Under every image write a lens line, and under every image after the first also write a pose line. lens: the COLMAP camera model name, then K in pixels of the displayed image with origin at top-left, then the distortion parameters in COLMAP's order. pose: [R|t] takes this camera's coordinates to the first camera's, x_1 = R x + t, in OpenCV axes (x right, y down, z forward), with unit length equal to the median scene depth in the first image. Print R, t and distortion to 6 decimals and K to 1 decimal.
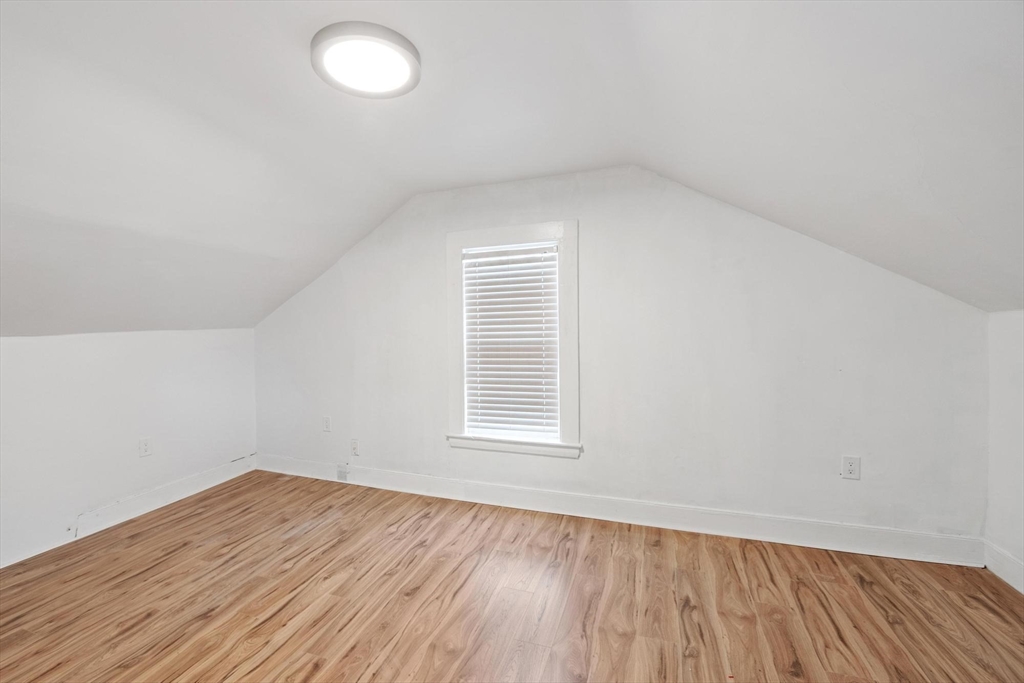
lens RADIAL K [[446.3, 0, 487.3], [0, 446.3, 338.3], [0, 0, 1]] dist [0.005311, -0.000223]
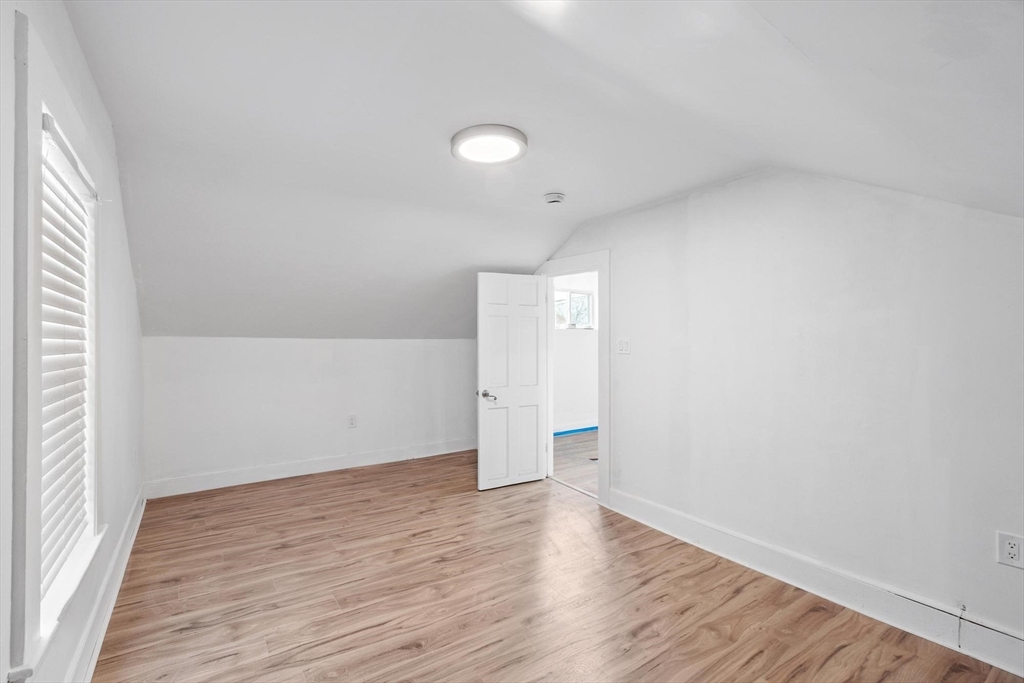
lens RADIAL K [[446.3, 0, 487.3], [0, 446.3, 338.3], [0, 0, 1]] dist [0.005311, -0.000223]
pose [[-0.813332, 0.028384, 0.581108, -0.830552], [0.020353, 0.999586, -0.020339, 0.005299], [-0.581444, -0.004715, -0.813572, 1.687096]]
